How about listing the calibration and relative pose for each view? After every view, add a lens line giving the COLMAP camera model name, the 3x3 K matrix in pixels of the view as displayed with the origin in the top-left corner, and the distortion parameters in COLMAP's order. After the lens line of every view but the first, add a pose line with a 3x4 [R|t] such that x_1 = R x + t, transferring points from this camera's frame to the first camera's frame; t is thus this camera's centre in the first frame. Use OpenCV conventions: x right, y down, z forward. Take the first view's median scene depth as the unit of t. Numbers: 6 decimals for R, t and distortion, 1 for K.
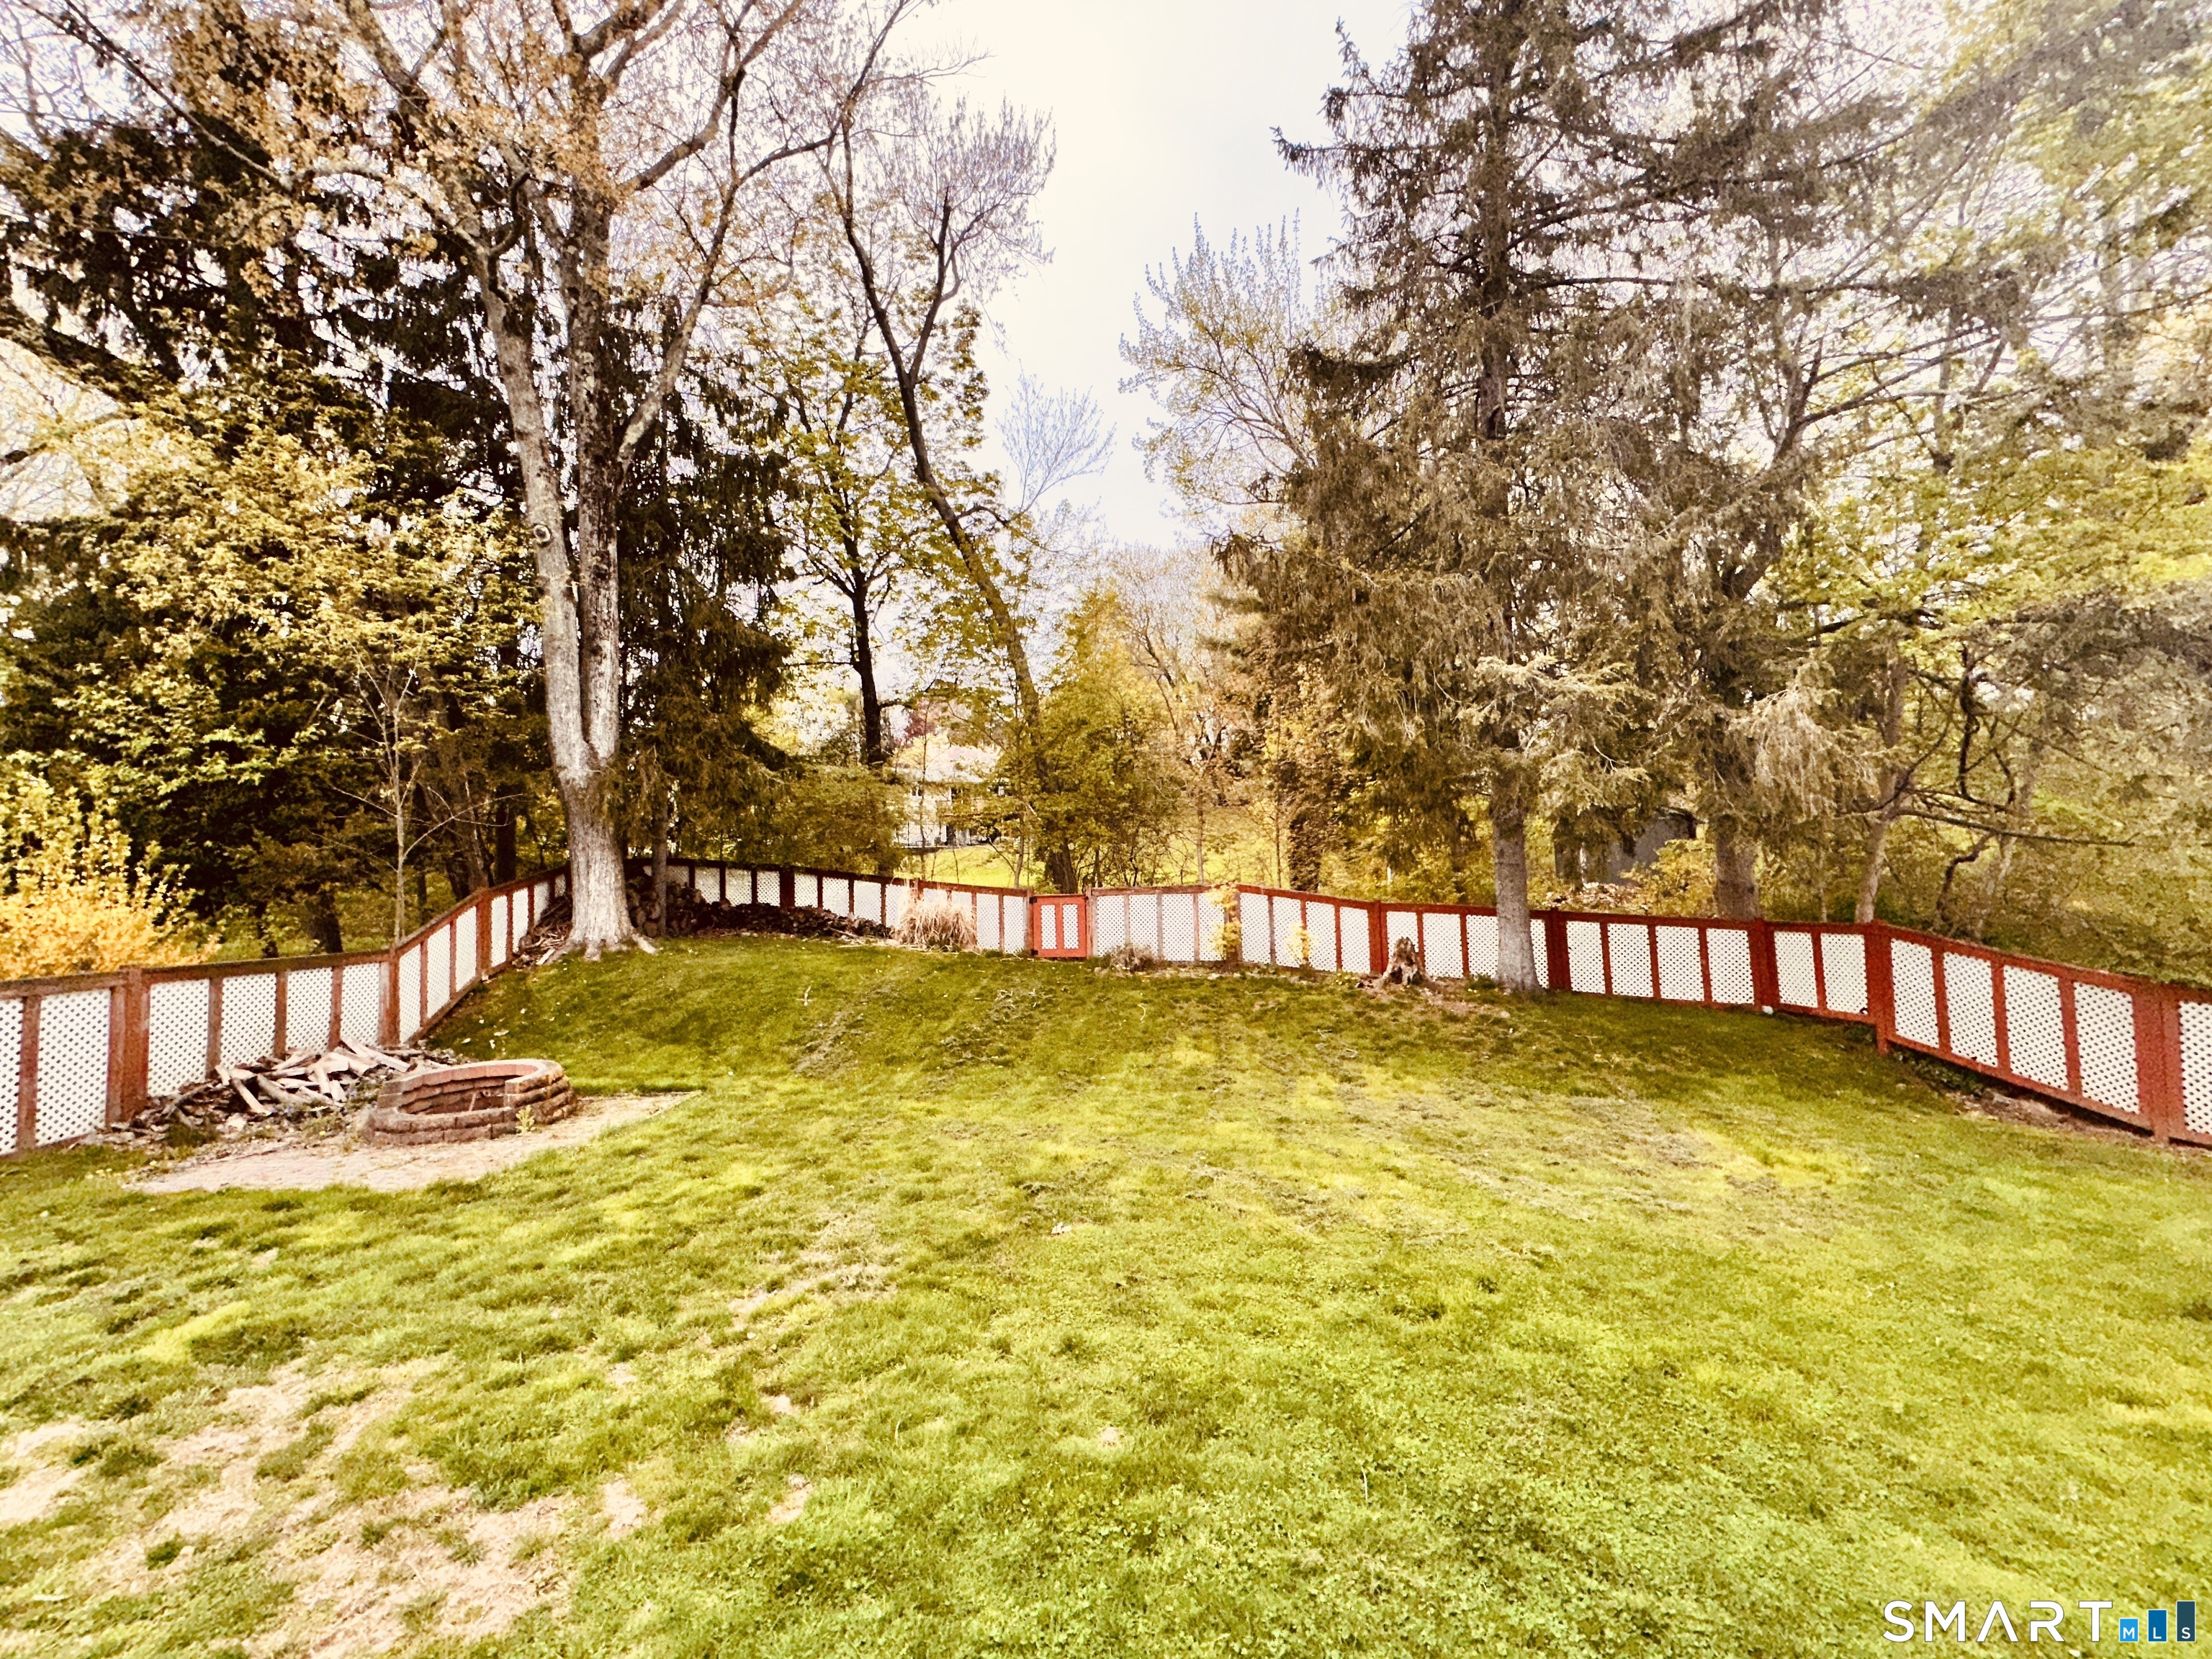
lens RADIAL K [[879.8, 0, 1107.0], [0, 879.8, 832.2], [0, 0, 1]] dist [-0.002100, 0.000115]
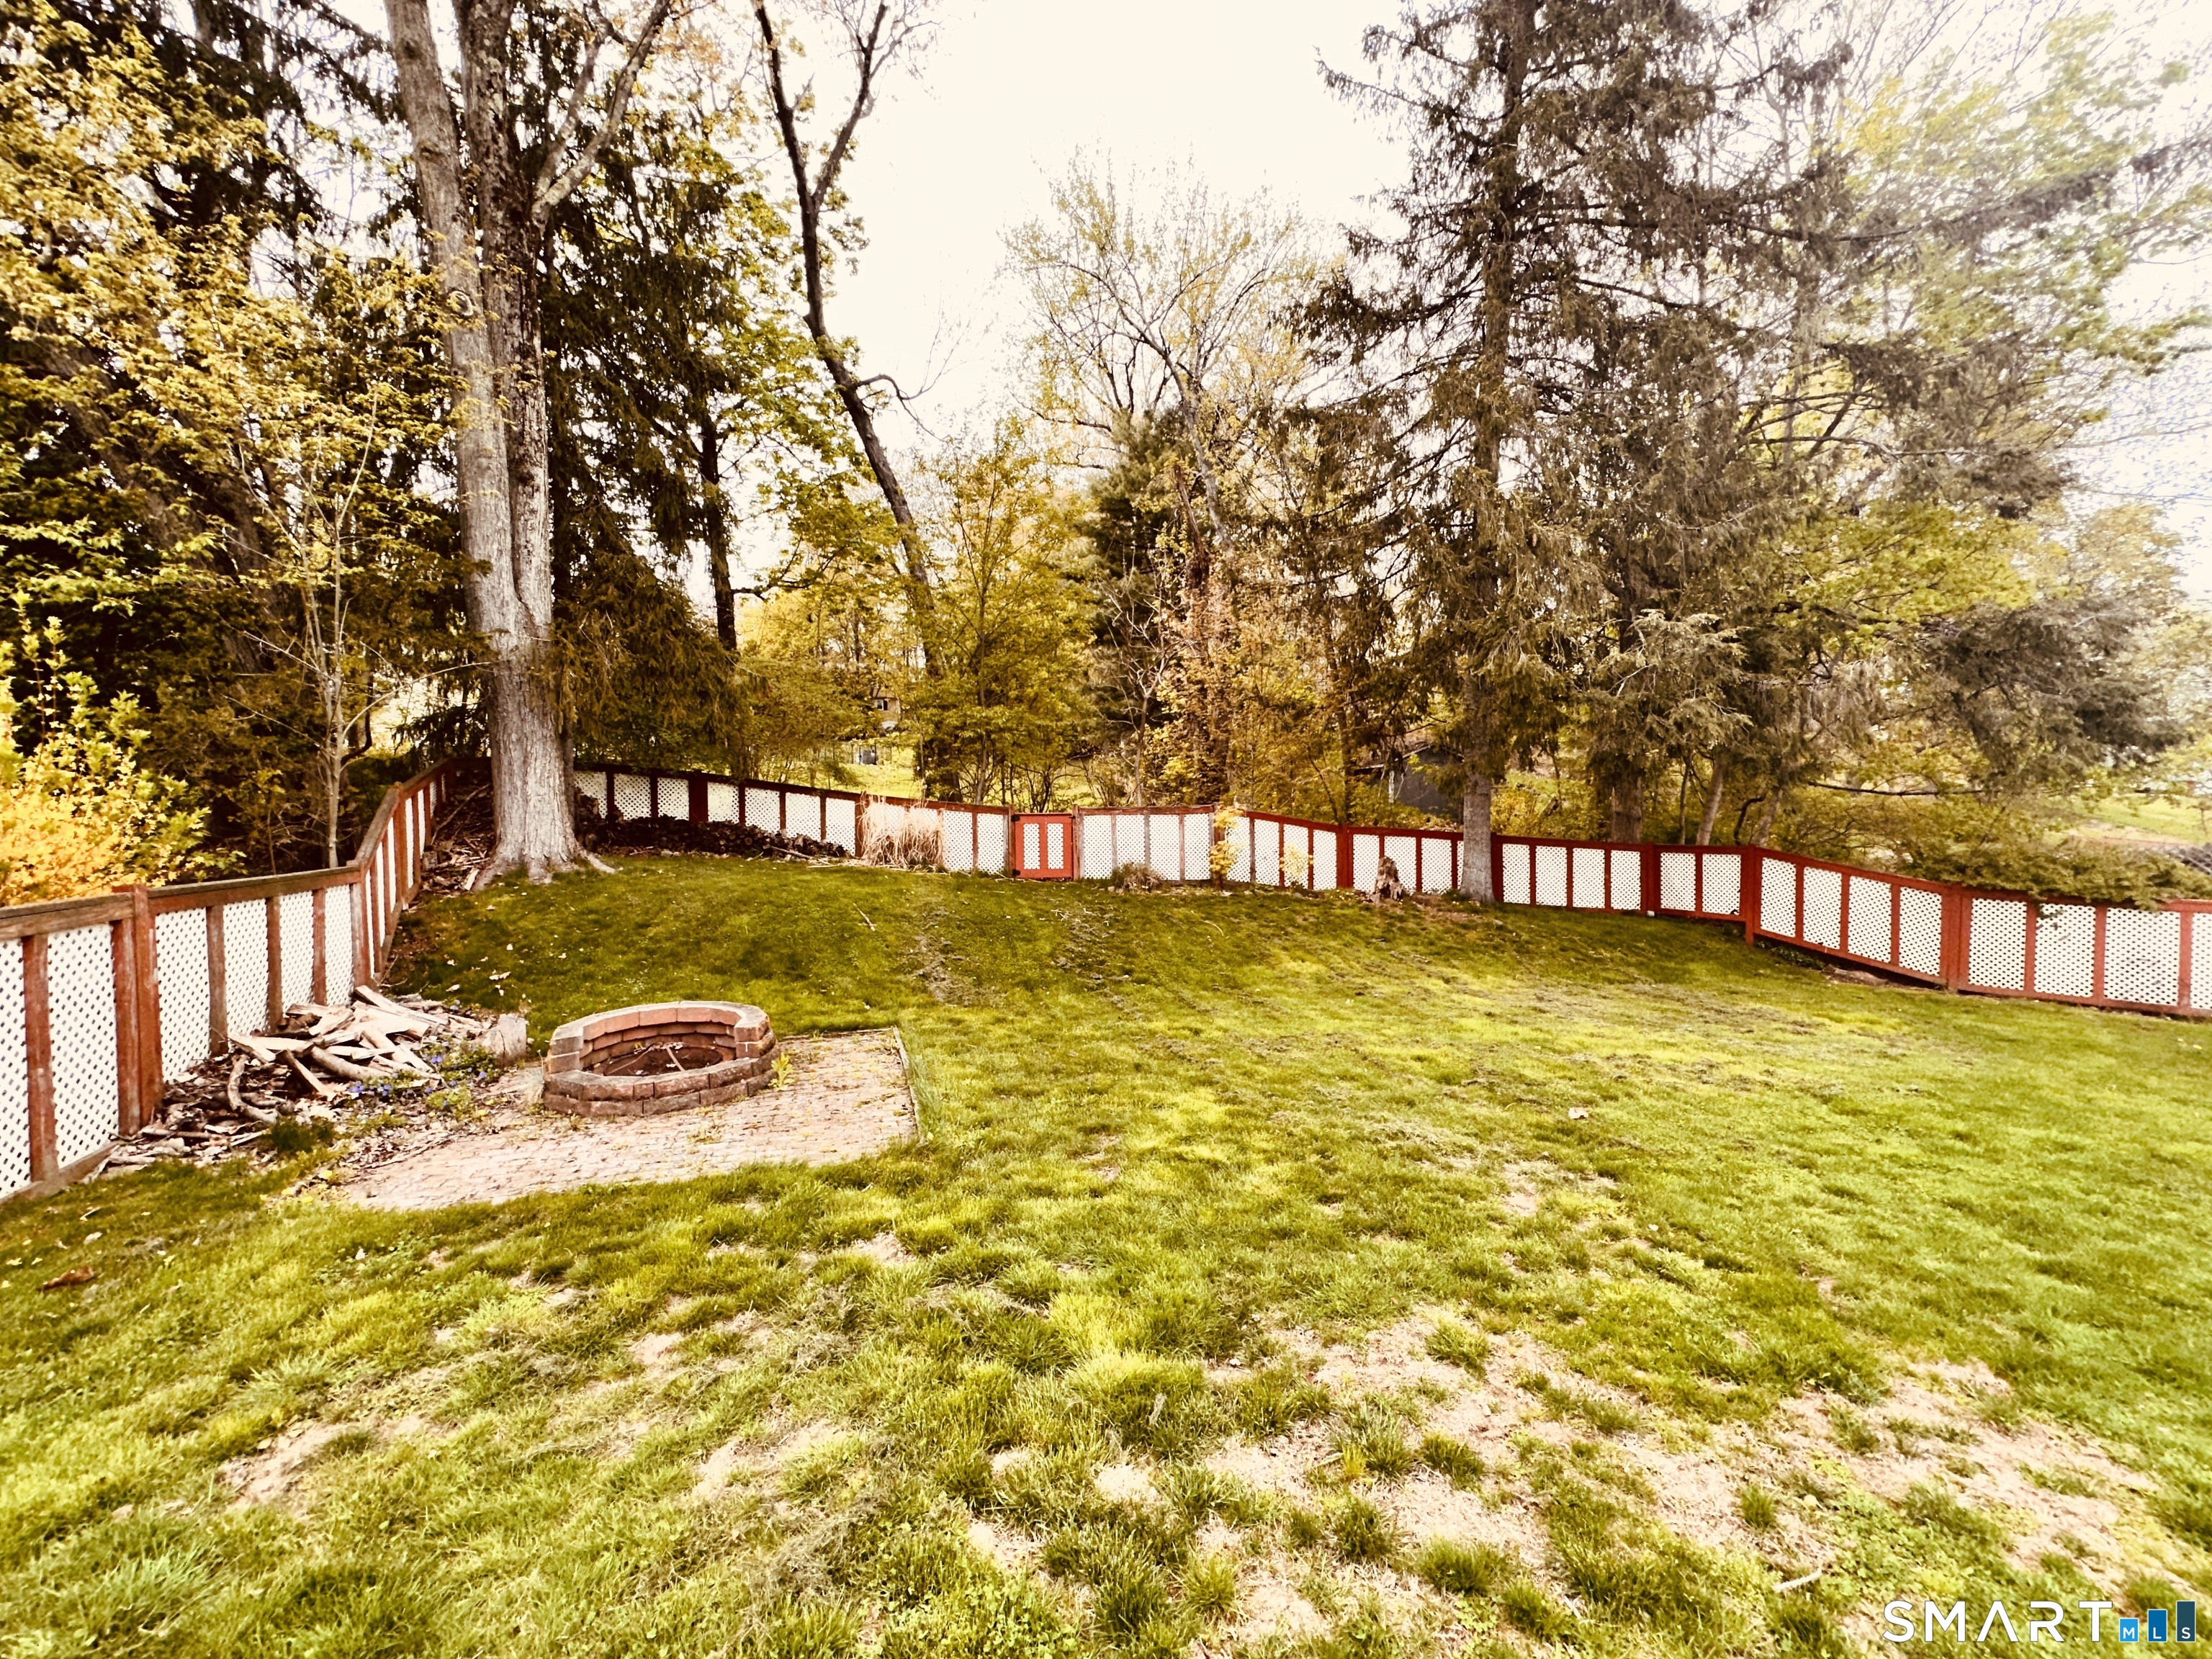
lens RADIAL K [[879.8, 0, 1107.0], [0, 879.8, 832.2], [0, 0, 1]] dist [-0.002100, 0.000115]
pose [[0.934633, 0.012403, 0.355397, -0.429238], [-0.041643, 0.996333, 0.074742, 0.022441], [-0.353167, -0.084656, 0.931722, 0.100671]]
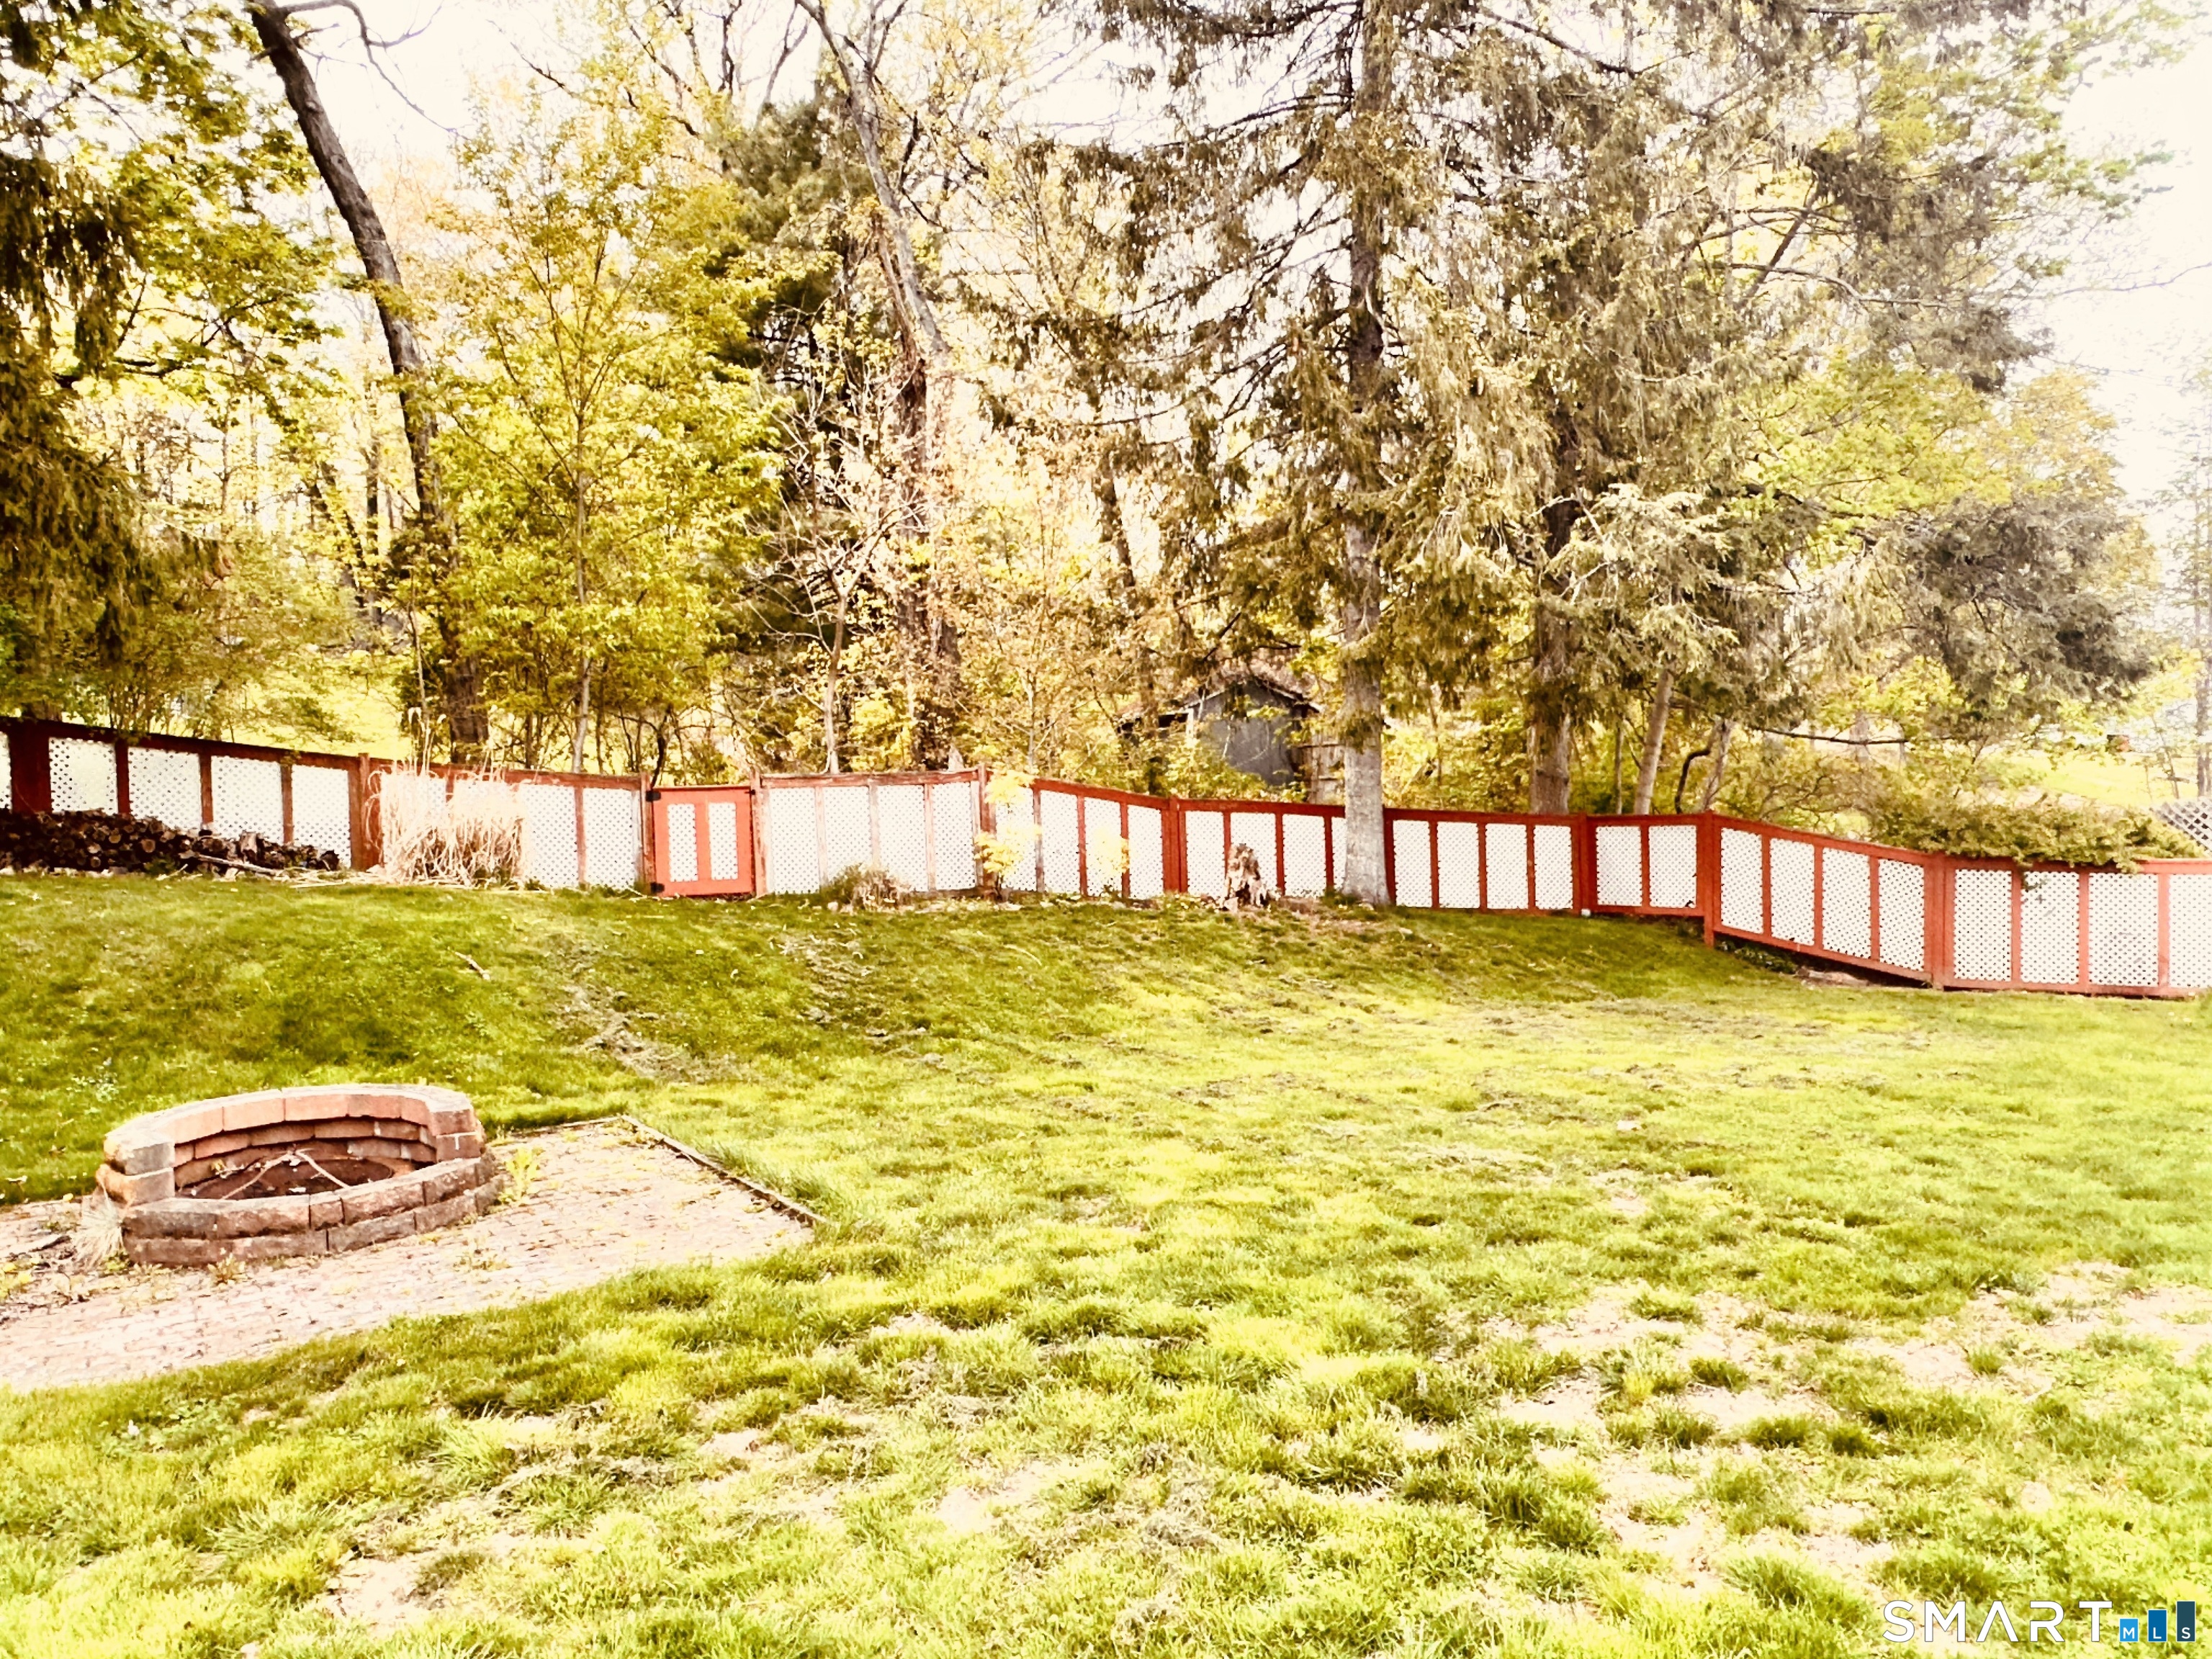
lens RADIAL K [[1528.4, 0, 1105.1], [0, 1528.4, 847.4], [0, 0, 1]] dist [-0.002762, -0.000142]
pose [[0.785979, -0.014954, 0.618073, -0.598667], [-0.035603, 0.996954, 0.069396, 0.042705], [-0.617227, -0.076549, 0.783052, 0.076125]]
